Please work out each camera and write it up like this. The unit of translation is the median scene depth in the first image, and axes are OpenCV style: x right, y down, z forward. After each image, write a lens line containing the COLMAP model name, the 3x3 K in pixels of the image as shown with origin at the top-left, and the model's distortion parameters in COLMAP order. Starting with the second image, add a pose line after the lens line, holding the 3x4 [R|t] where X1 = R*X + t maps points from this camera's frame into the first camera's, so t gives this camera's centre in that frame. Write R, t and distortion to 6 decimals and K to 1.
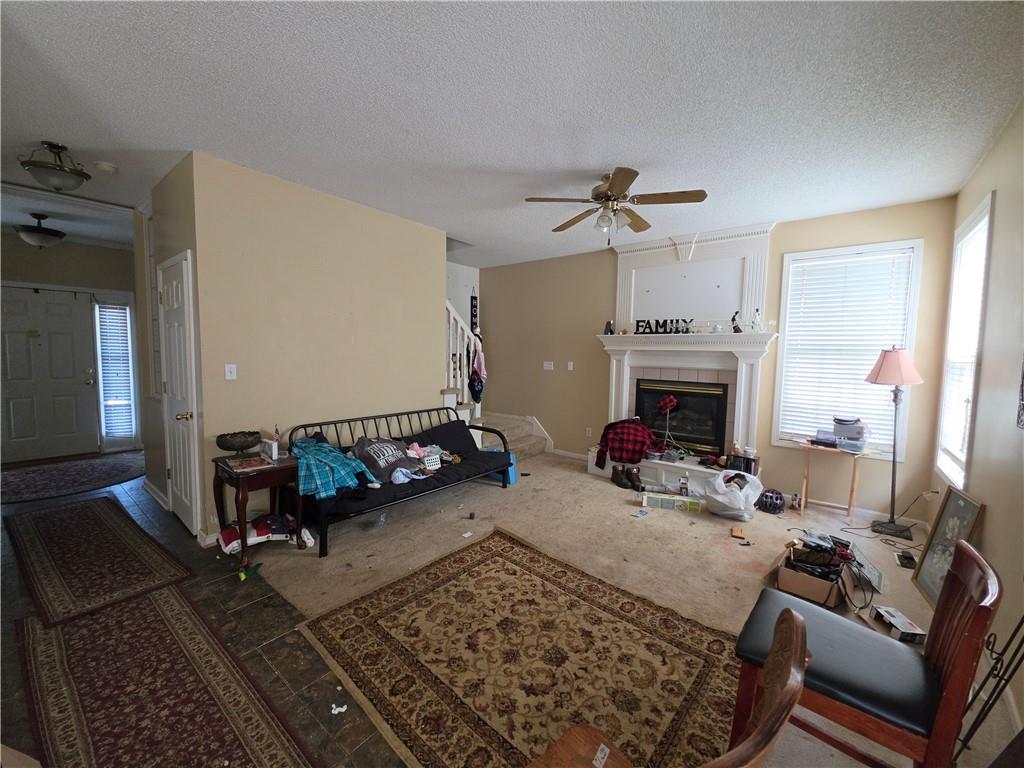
lens RADIAL K [[411.6, 0, 512.6], [0, 411.6, 381.2], [0, 0, 1]] dist [0.001352, -0.000041]
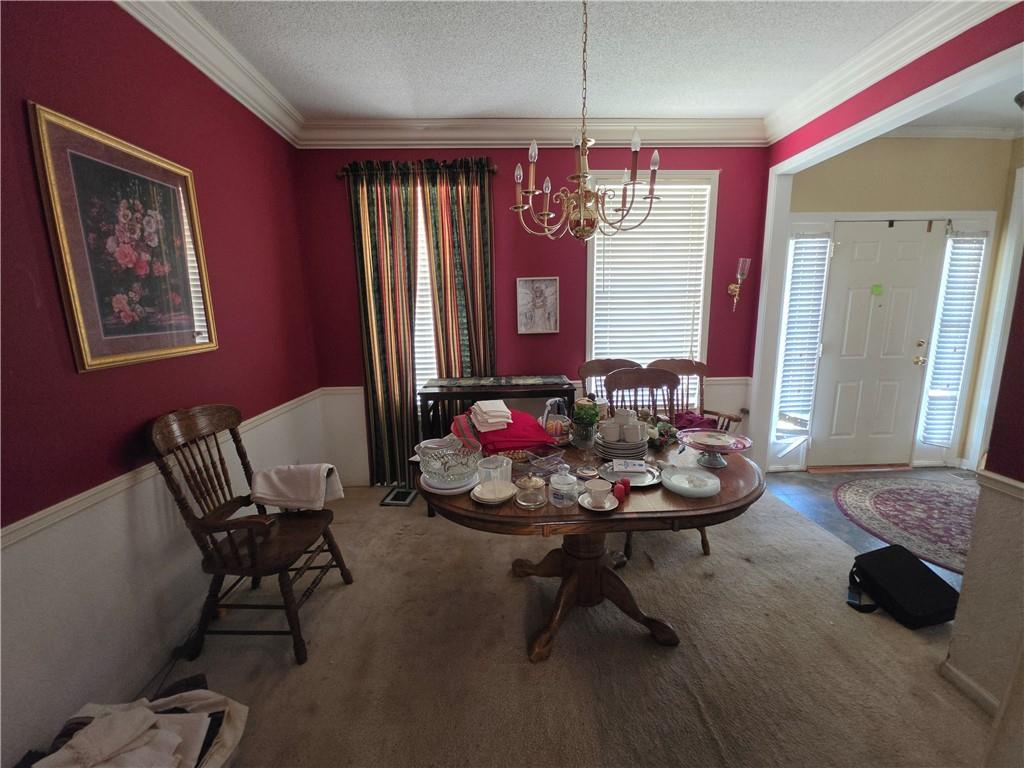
lens RADIAL K [[411.6, 0, 511.0], [0, 411.6, 378.9], [0, 0, 1]] dist [0.001352, -0.000041]
pose [[0.655869, 0.105055, -0.747529, -0.962026], [-0.032675, 0.993291, 0.110926, -0.020656], [0.754167, -0.048327, 0.654902, 0.074383]]
